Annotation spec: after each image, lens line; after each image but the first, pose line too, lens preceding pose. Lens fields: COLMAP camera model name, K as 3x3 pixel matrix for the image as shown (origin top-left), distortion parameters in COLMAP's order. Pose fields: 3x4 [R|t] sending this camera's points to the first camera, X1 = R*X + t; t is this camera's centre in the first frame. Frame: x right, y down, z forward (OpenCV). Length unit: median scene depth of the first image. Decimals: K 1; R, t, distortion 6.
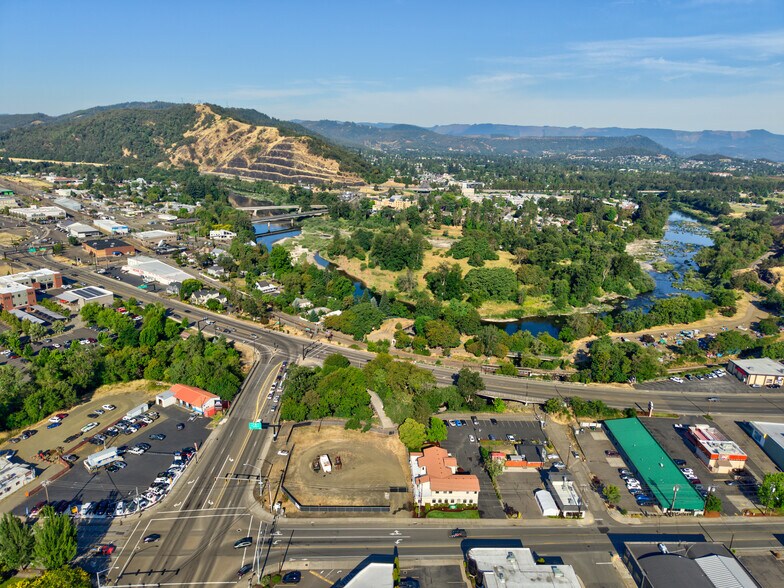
lens RADIAL K [[527.1, 0, 391.7], [0, 527.1, 291.2], [0, 0, 1]] dist [0.004898, -0.000934]
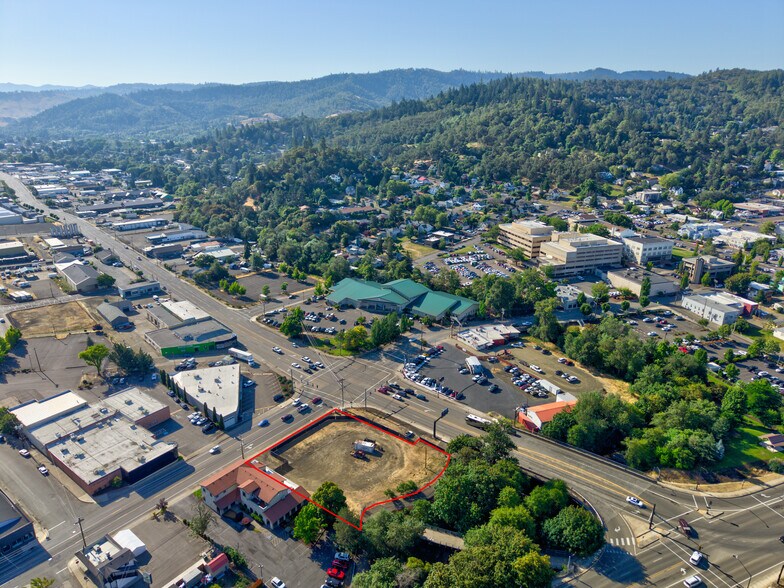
lens RADIAL K [[522.8, 0, 391.2], [0, 522.8, 294.9], [0, 0, 1]] dist [0.036349, -0.039746]
pose [[-0.633614, 0.226174, -0.739850, 0.076221], [-0.236440, 0.853946, 0.463543, -0.057779], [0.736634, 0.468637, -0.487596, 0.207935]]
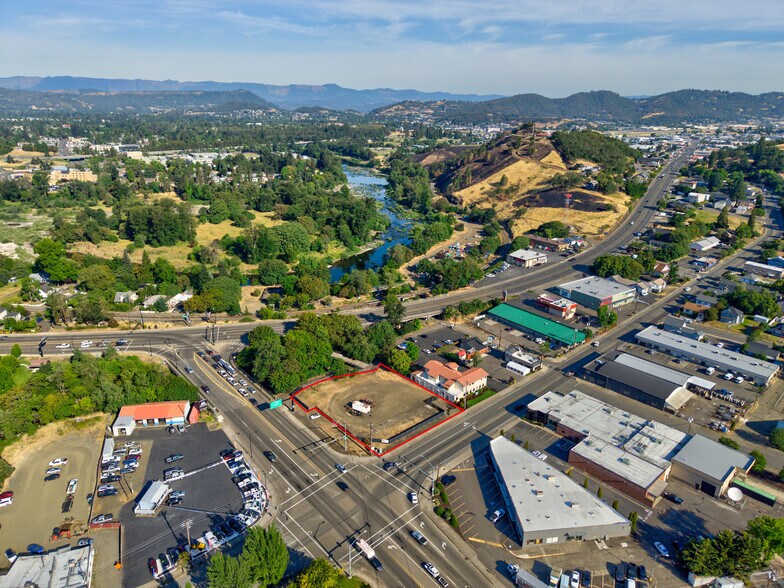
lens RADIAL K [[522.8, 0, 391.2], [0, 522.8, 294.9], [0, 0, 1]] dist [0.036349, -0.039746]
pose [[0.766265, -0.240336, 0.595884, -0.100594], [0.188813, 0.970689, 0.148705, -0.007572], [-0.614157, -0.001437, 0.789183, 0.015358]]
